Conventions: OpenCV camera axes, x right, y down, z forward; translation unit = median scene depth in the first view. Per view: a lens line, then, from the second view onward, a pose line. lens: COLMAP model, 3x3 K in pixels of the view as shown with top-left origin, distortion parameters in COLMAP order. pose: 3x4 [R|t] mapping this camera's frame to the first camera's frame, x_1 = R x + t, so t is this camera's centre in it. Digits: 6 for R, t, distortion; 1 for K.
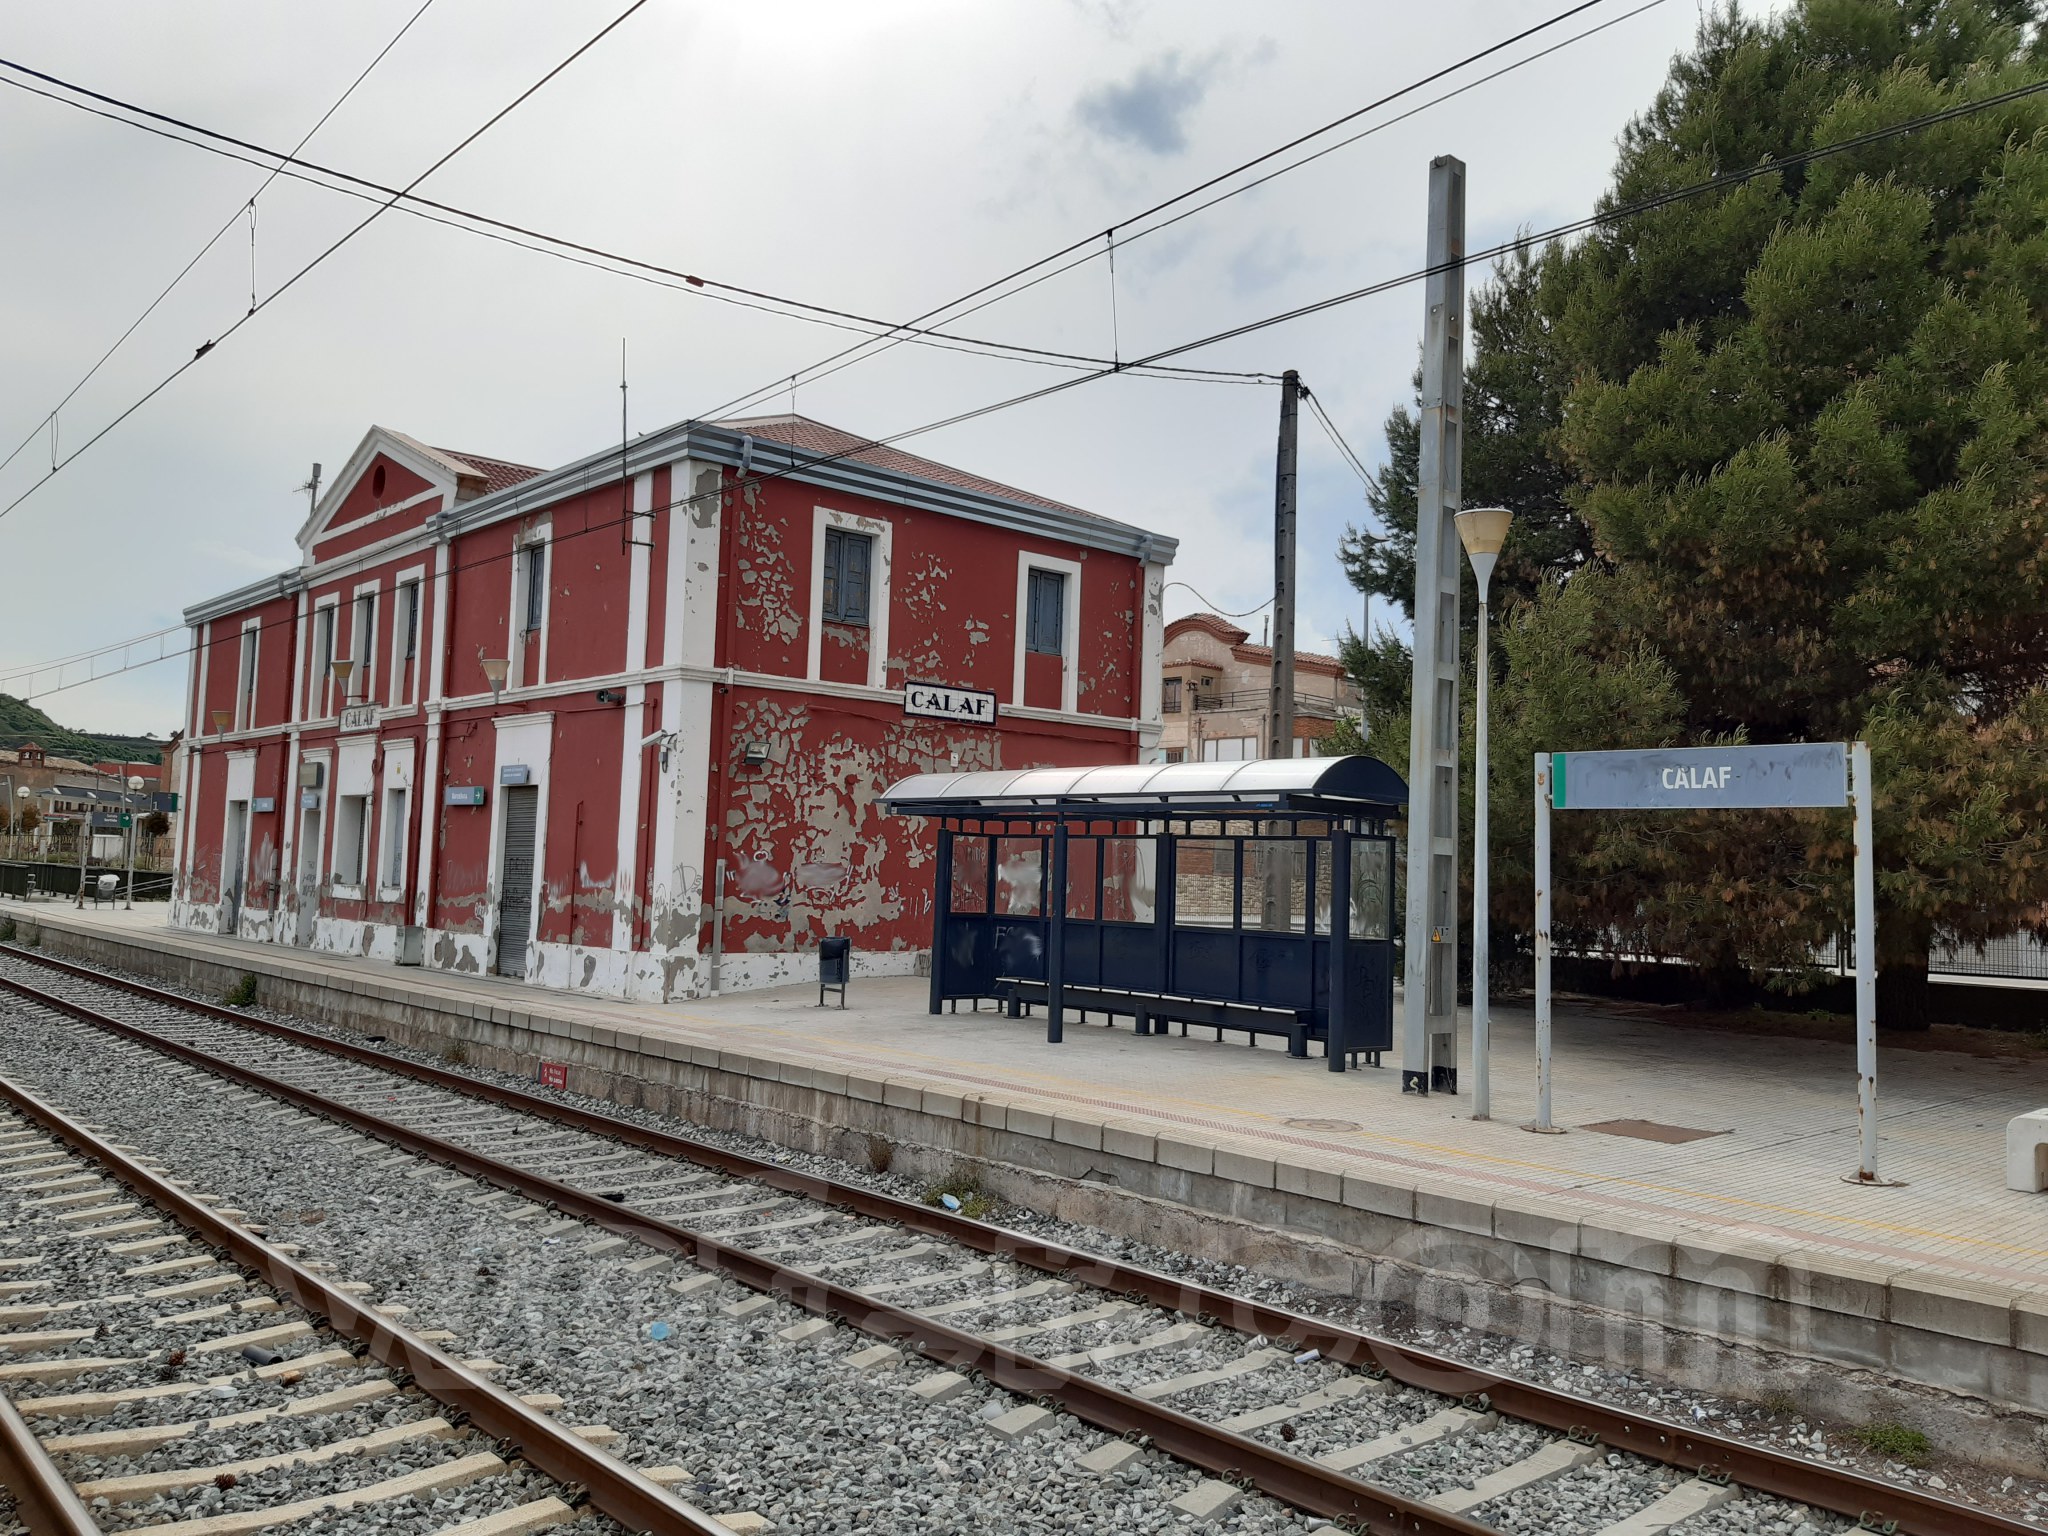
lens RADIAL K [[1591.6, 0, 1021.7], [0, 1591.6, 744.1], [0, 0, 1]] dist [0.133536, -0.257174]
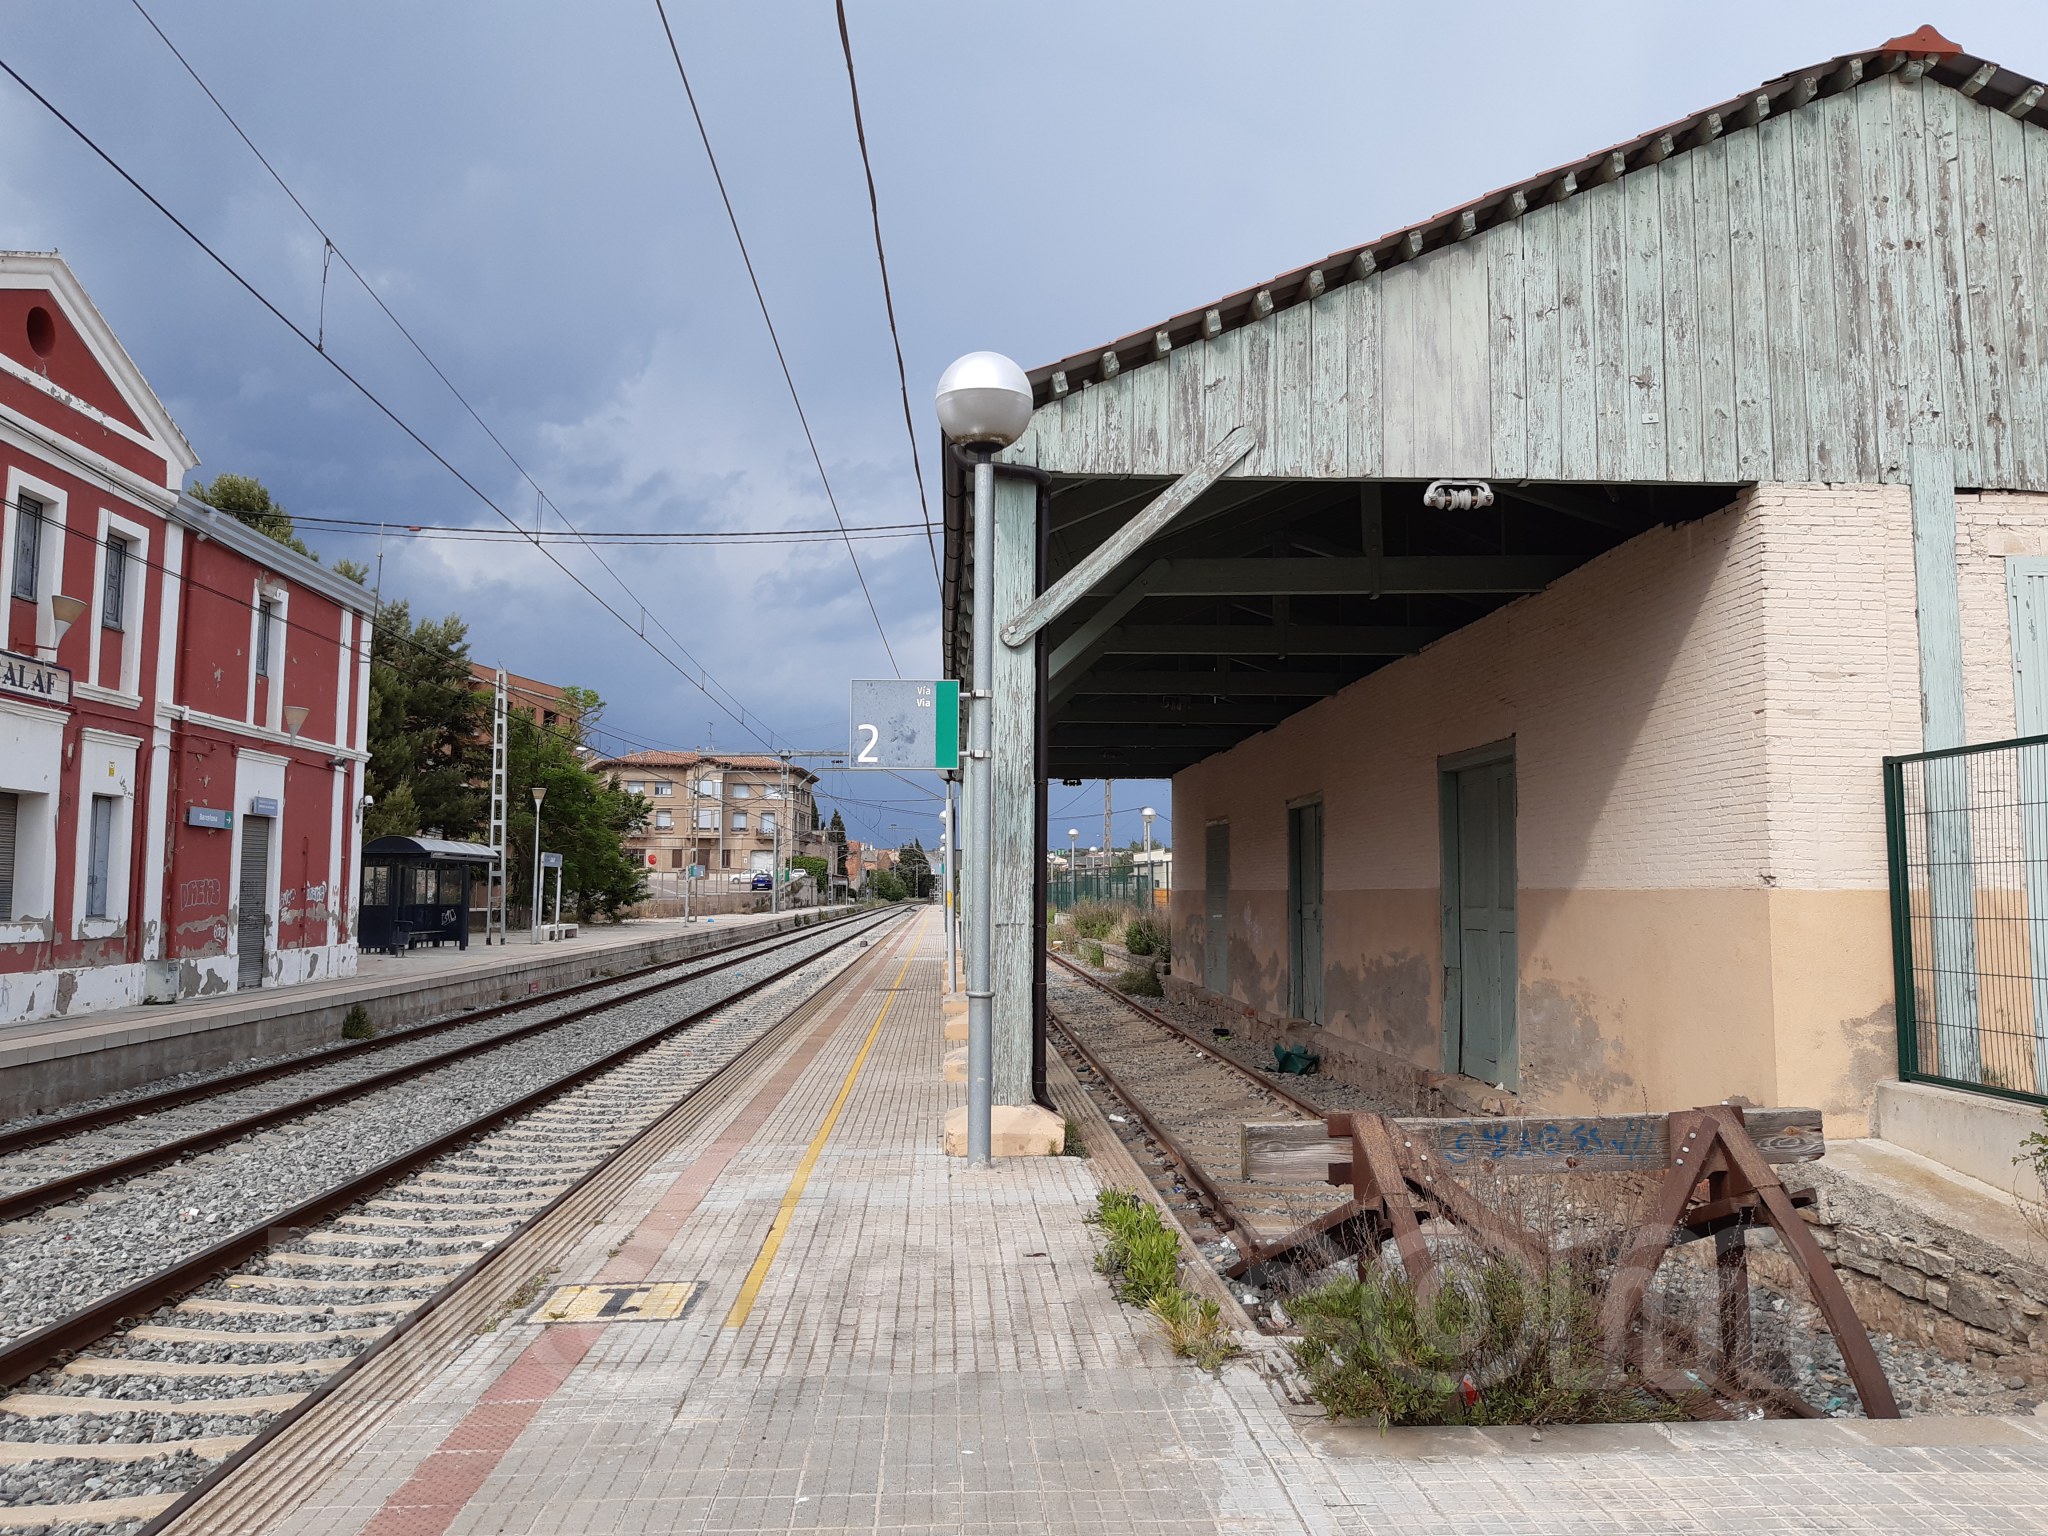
lens RADIAL K [[1590.1, 0, 1022.1], [0, 1590.1, 755.4], [0, 0, 1]] dist [0.074692, -0.135880]
pose [[-0.784489, 0.016077, 0.619934, -1.455035], [-0.081923, 0.988216, -0.129297, 0.087462], [-0.614707, -0.152219, -0.773928, 1.584818]]
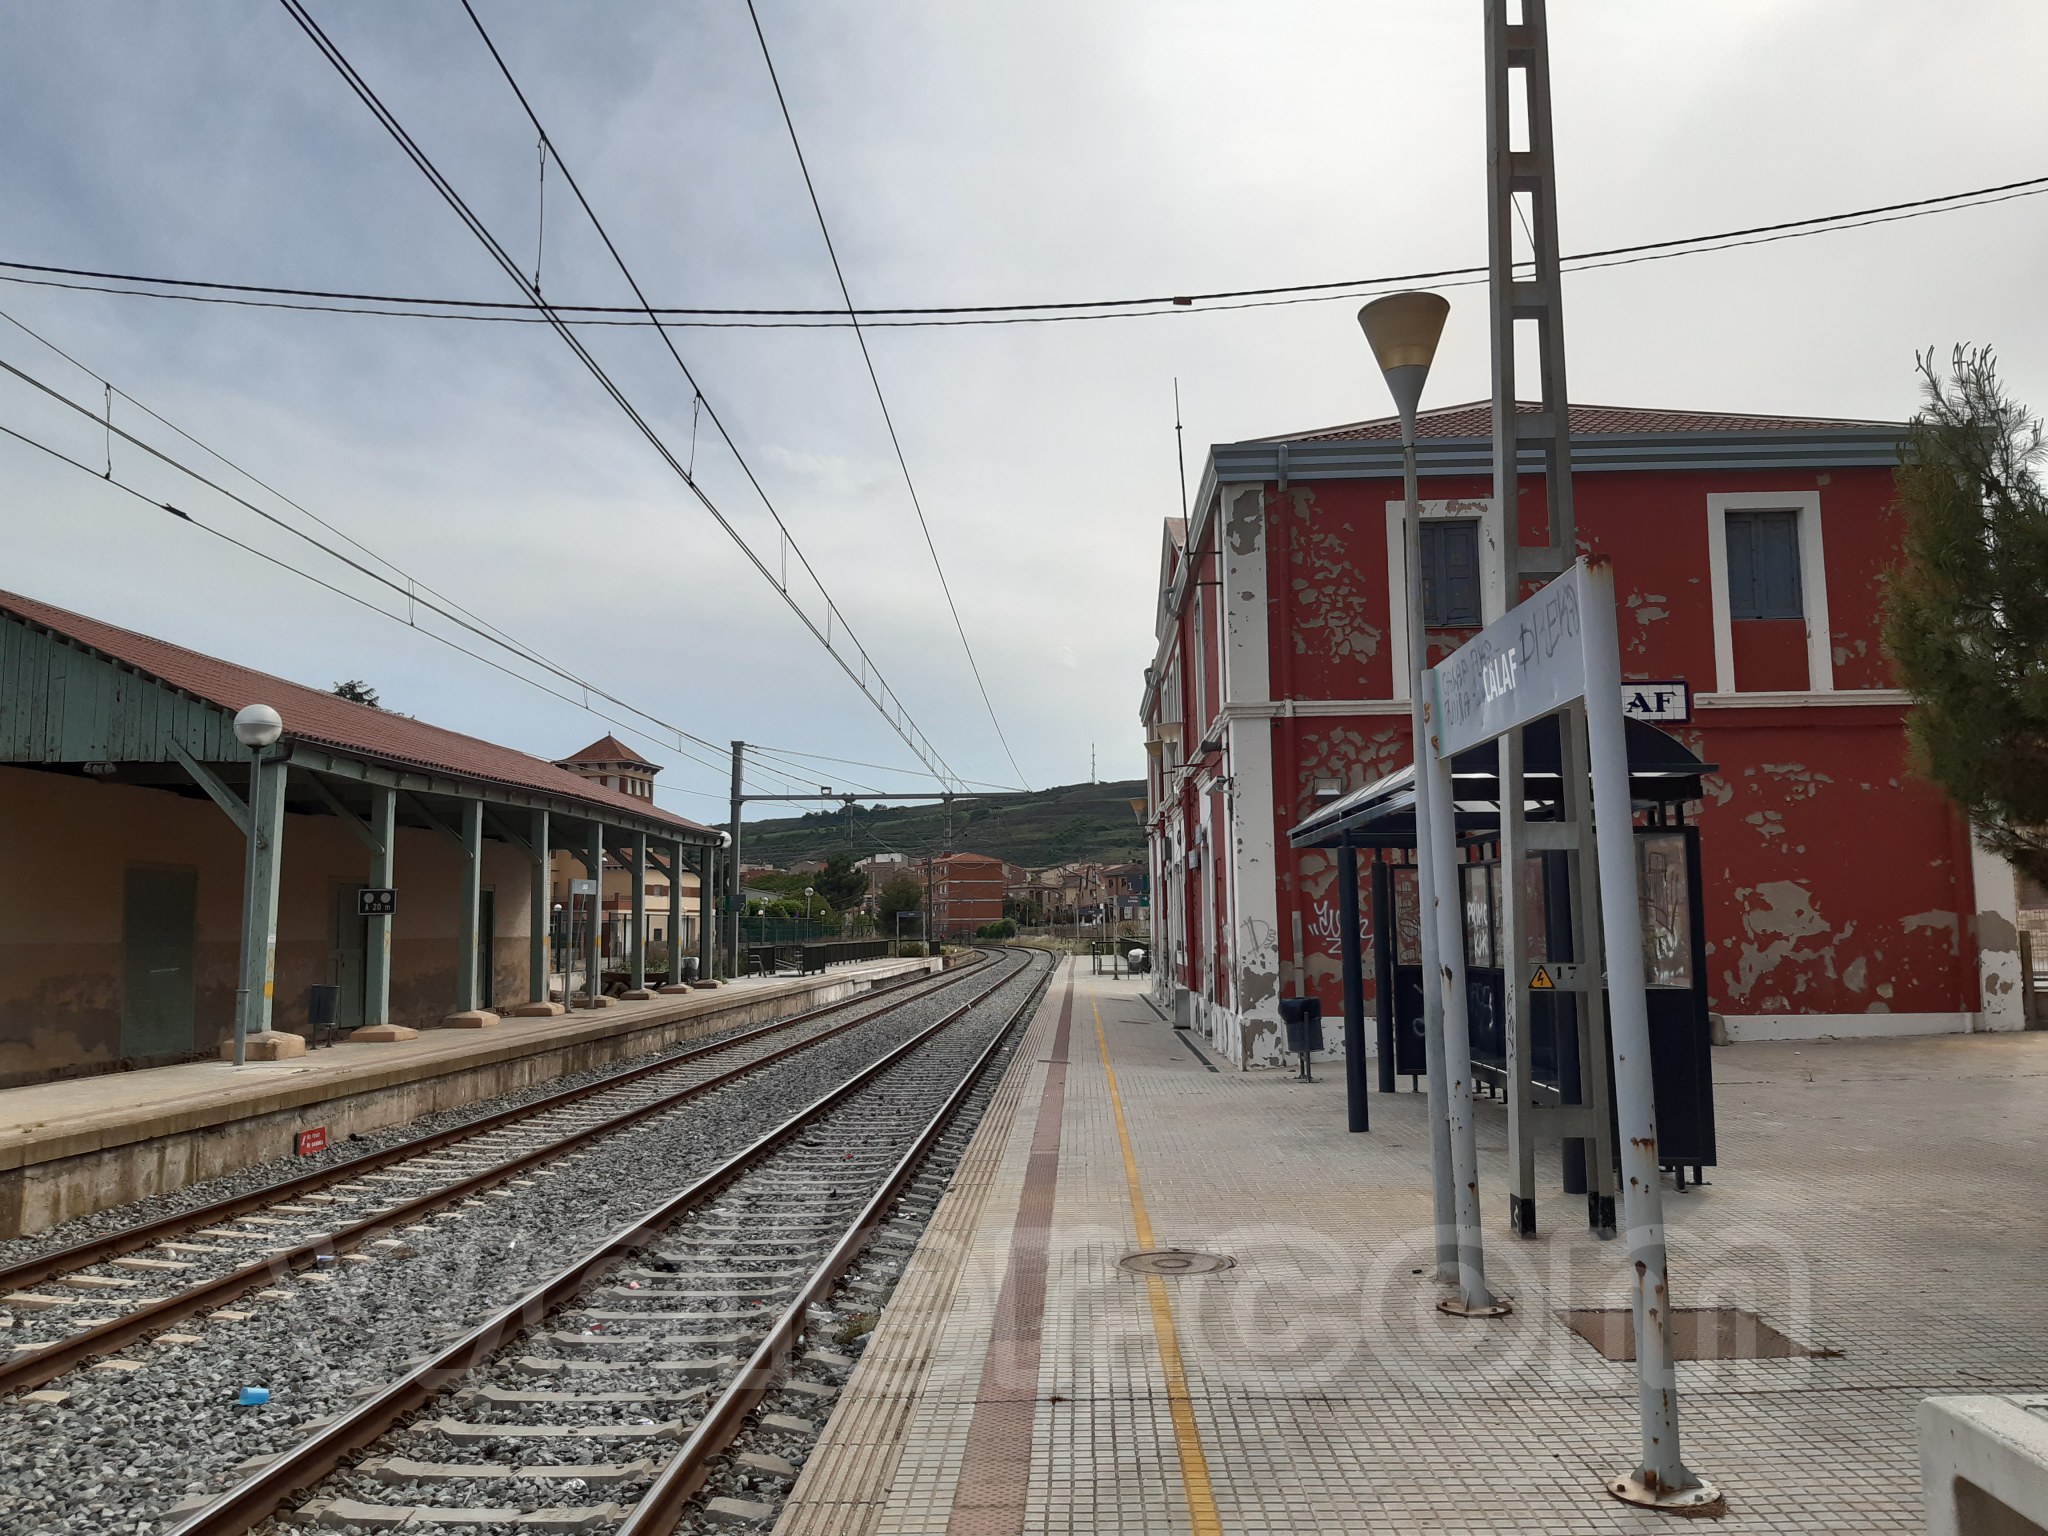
lens RADIAL K [[1591.6, 0, 1021.7], [0, 1591.6, 744.1], [0, 0, 1]] dist [0.133536, -0.257174]
pose [[0.727302, -0.120718, -0.675618, 0.286796], [0.092607, 0.992668, -0.077676, 0.030585], [0.680041, -0.006073, 0.733149, 0.210254]]
